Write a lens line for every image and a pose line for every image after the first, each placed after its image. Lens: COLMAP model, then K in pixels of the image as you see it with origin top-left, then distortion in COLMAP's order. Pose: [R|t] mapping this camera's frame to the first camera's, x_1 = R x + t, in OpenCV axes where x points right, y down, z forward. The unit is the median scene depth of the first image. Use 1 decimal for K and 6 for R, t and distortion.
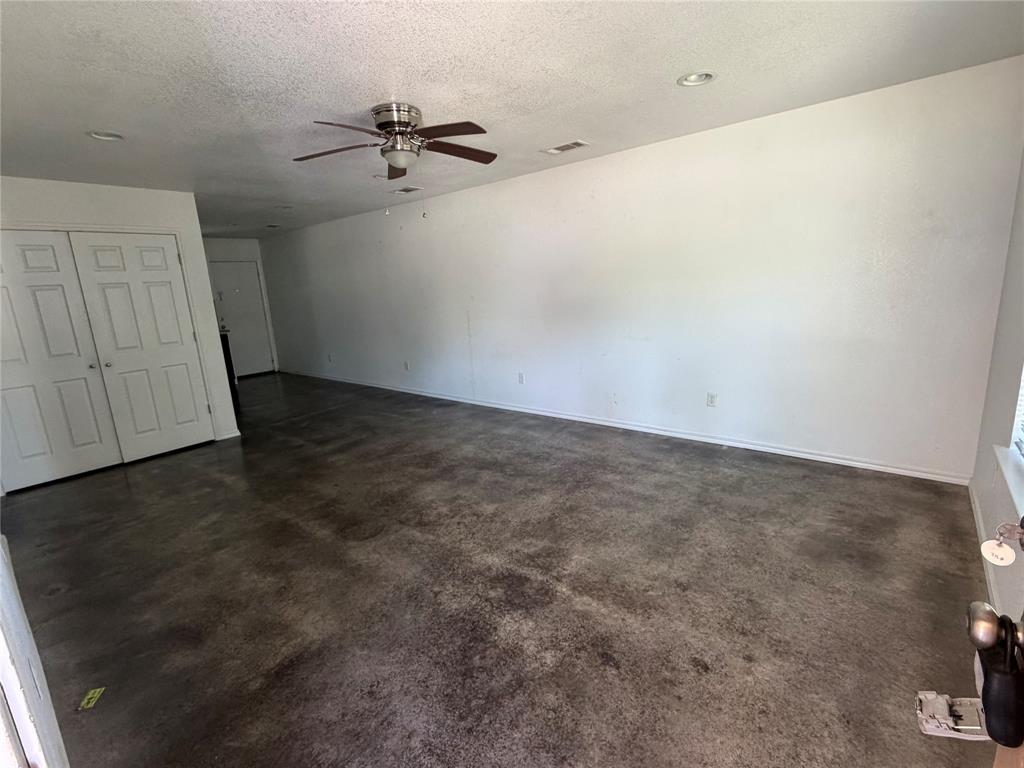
lens RADIAL K [[475.6, 0, 508.7], [0, 475.6, 384.0], [0, 0, 1]] dist [-0.005372, 0.000047]
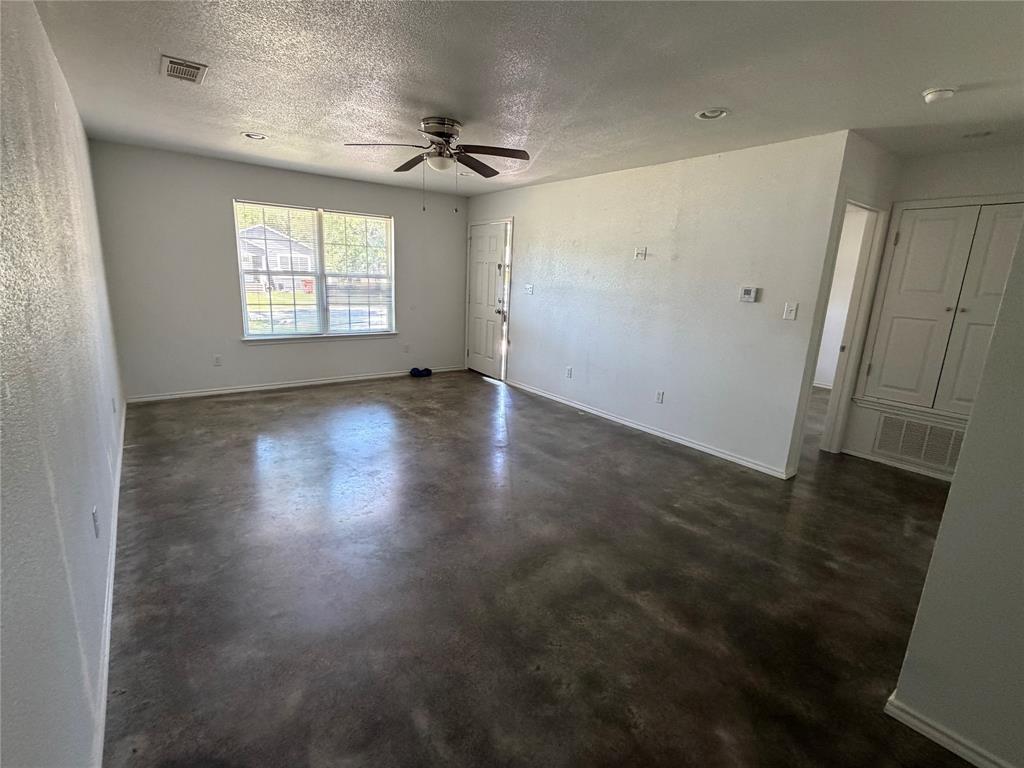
lens RADIAL K [[475.6, 0, 507.9], [0, 475.6, 381.5], [0, 0, 1]] dist [-0.005372, 0.000047]
pose [[-0.975097, -0.034495, 0.219080, -0.695023], [0.059239, 0.911427, 0.407175, -0.469135], [-0.213721, 0.410013, -0.886686, 2.331667]]
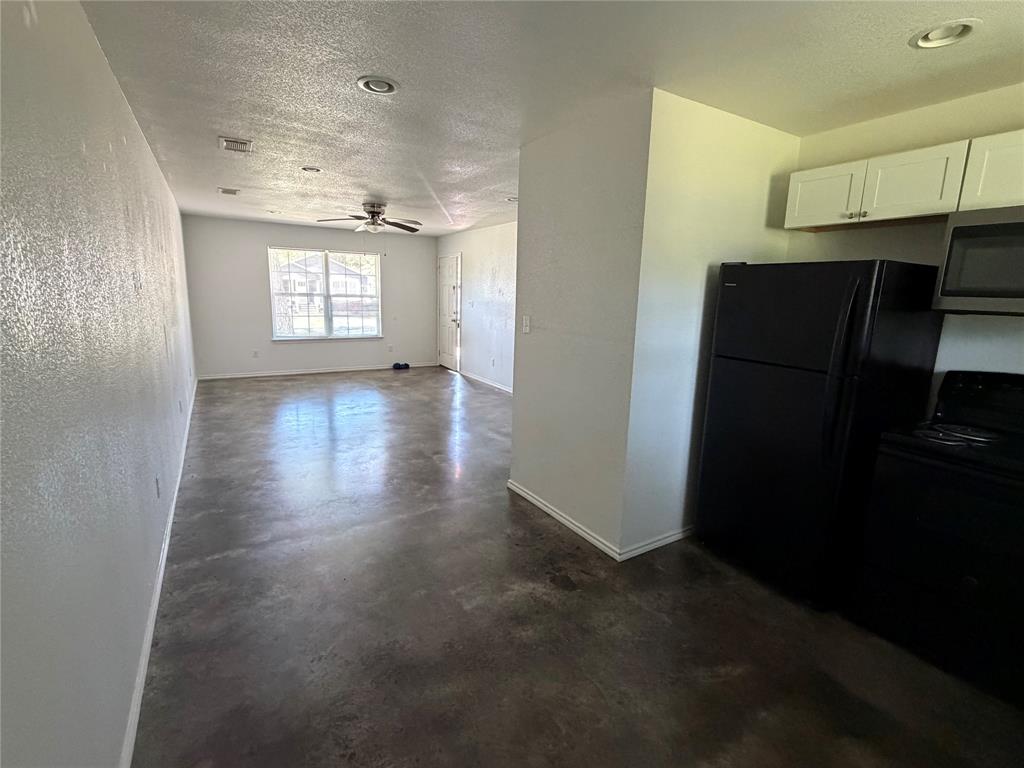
lens RADIAL K [[475.6, 0, 508.9], [0, 475.6, 380.6], [0, 0, 1]] dist [-0.005372, 0.000047]
pose [[-0.947801, -0.028161, 0.317617, -1.480568], [0.093636, 0.927595, 0.361663, -0.574316], [-0.304805, 0.372525, -0.876538, 2.942211]]
